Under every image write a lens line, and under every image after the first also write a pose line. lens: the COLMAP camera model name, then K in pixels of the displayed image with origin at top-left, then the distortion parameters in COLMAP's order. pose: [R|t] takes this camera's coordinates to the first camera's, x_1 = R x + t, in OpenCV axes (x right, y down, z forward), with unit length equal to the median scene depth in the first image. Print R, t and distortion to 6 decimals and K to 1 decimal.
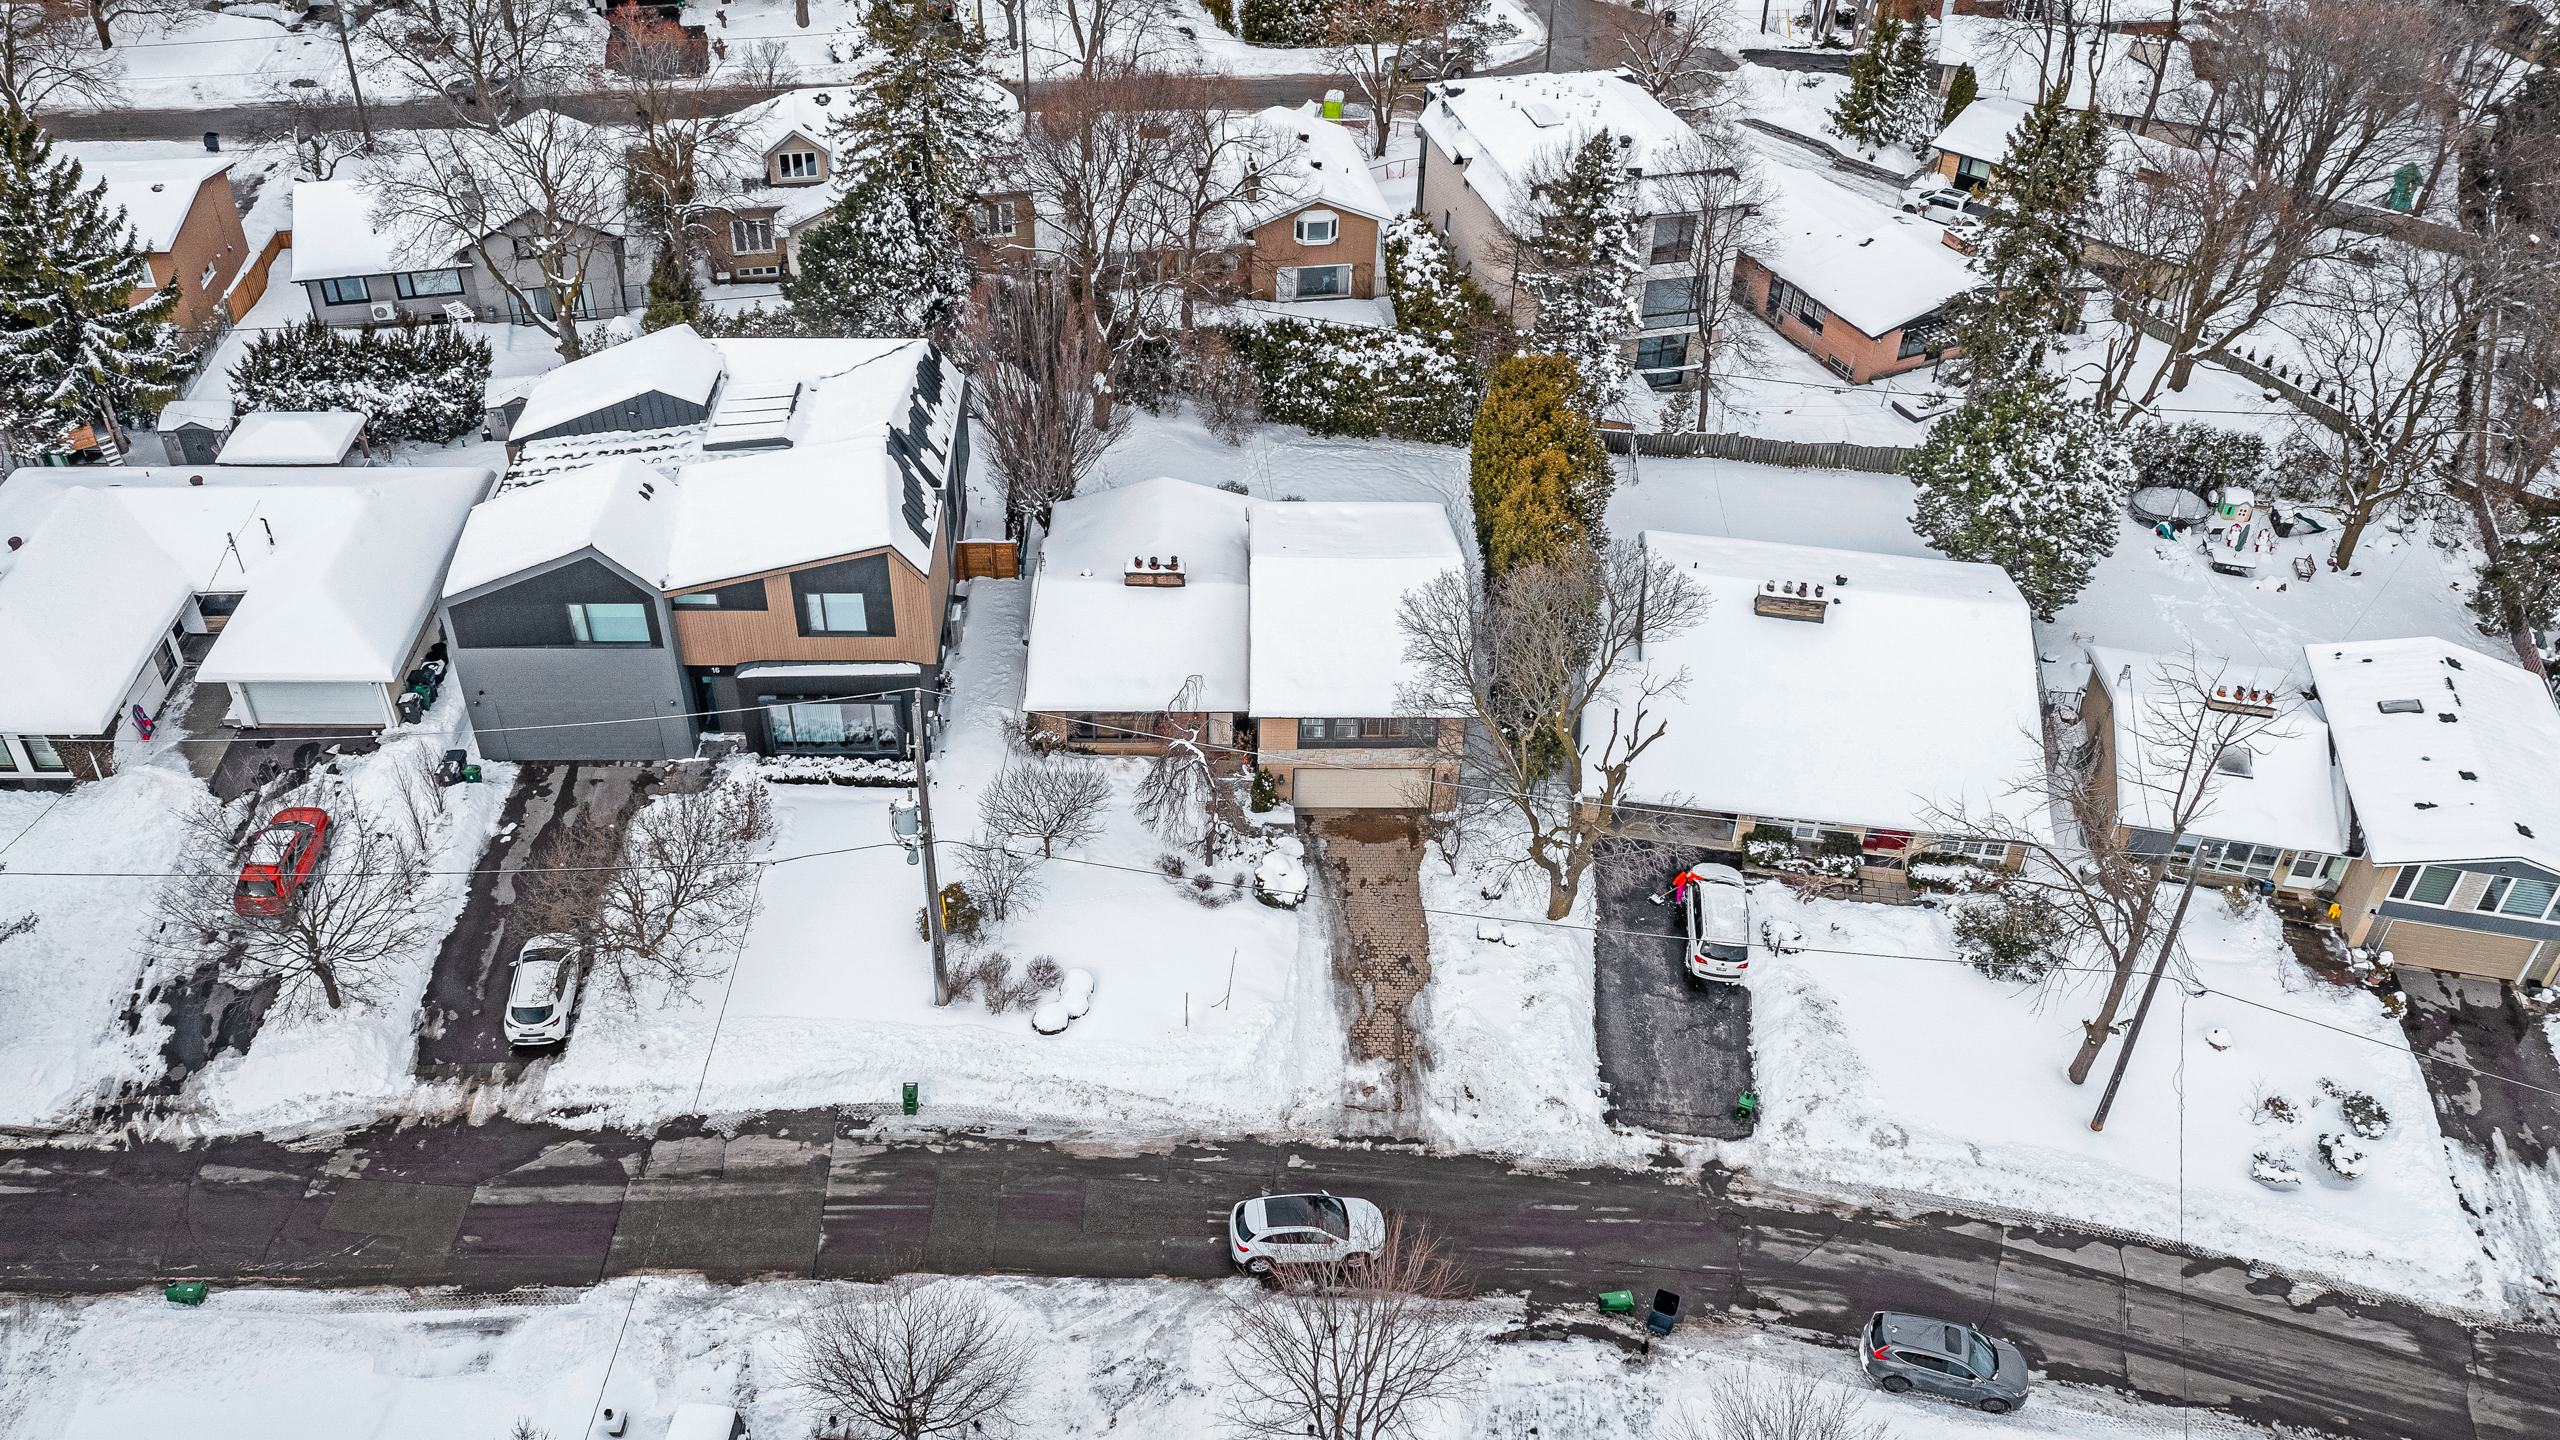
lens RADIAL K [[1970.6, 0, 1281.6], [0, 1970.6, 719.4], [0, 0, 1]] dist [-0.000701, -0.008174]
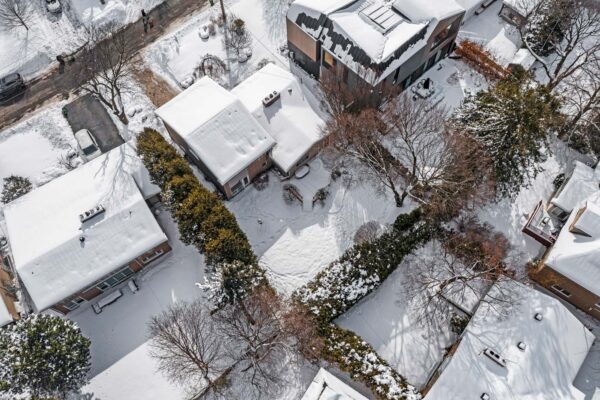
lens RADIAL K [[467.0, 0, 299.6], [0, 467.0, 201.1], [0, 0, 1]] dist [-0.021375, 0.008853]
pose [[-0.756096, 0.586651, -0.290101, 0.233712], [-0.412396, -0.082883, 0.907227, -0.851925], [0.508181, 0.805587, 0.304600, 1.008727]]
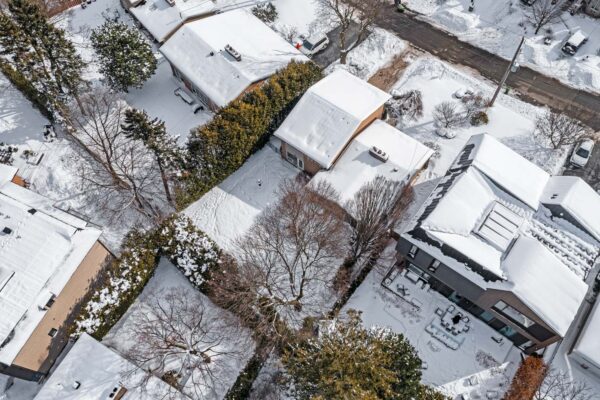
lens RADIAL K [[467.0, 0, 301.0], [0, 467.0, 204.3], [0, 0, 1]] dist [-0.021375, 0.008853]
pose [[-0.770474, -0.571975, 0.281451, -0.237339], [0.393952, -0.080115, 0.915633, -0.853707], [-0.501170, 0.816349, 0.287057, 0.996411]]
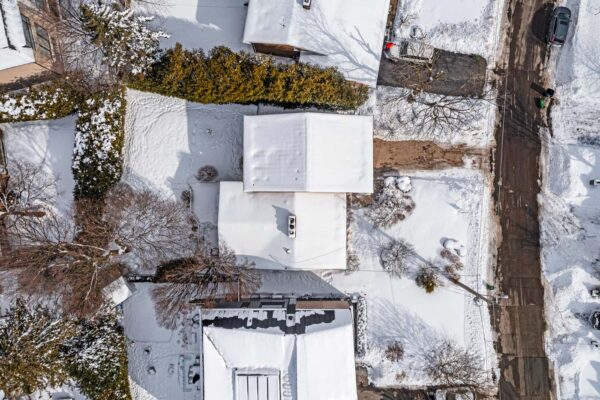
lens RADIAL K [[467.0, 0, 298.5], [0, 467.0, 200.3], [0, 0, 1]] dist [-0.021375, 0.008853]
pose [[0.029447, -0.999257, -0.024882, -0.012965], [0.641951, -0.000175, 0.766746, -0.611755], [-0.766180, -0.038552, 0.641469, 0.631608]]
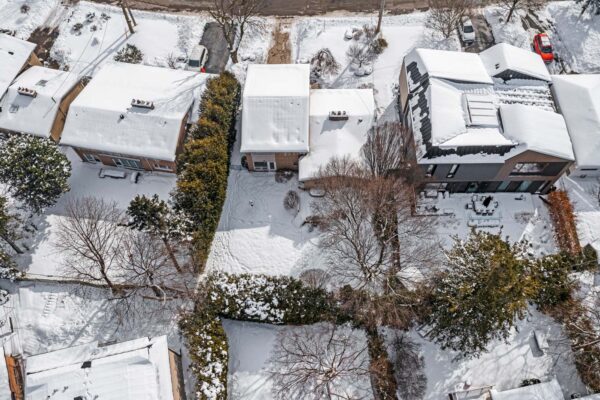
lens RADIAL K [[467.0, 0, 301.2], [0, 467.0, 202.0], [0, 0, 1]] dist [-0.021375, 0.008853]
pose [[-0.999213, -0.039399, 0.004553, -0.013731], [0.012898, -0.214256, 0.976692, -0.909010], [-0.037505, 0.975983, 0.214595, 1.062075]]
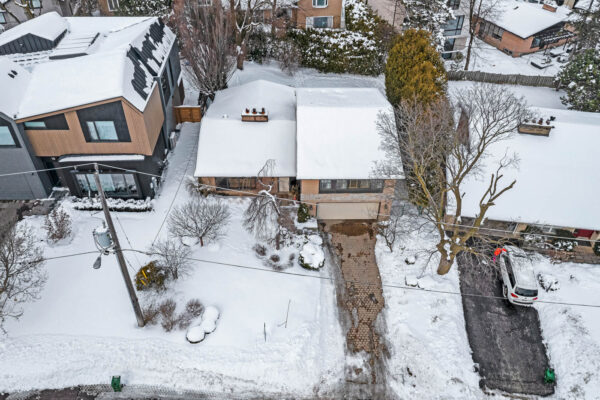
lens RADIAL K [[467.0, 0, 300.4], [0, 467.0, 200.6], [0, 0, 1]] dist [-0.021375, 0.008853]
pose [[0.999950, -0.003567, -0.009324, -0.007575], [0.004020, 0.998788, 0.049059, -0.002789], [0.009137, -0.049094, 0.998752, 0.496290]]
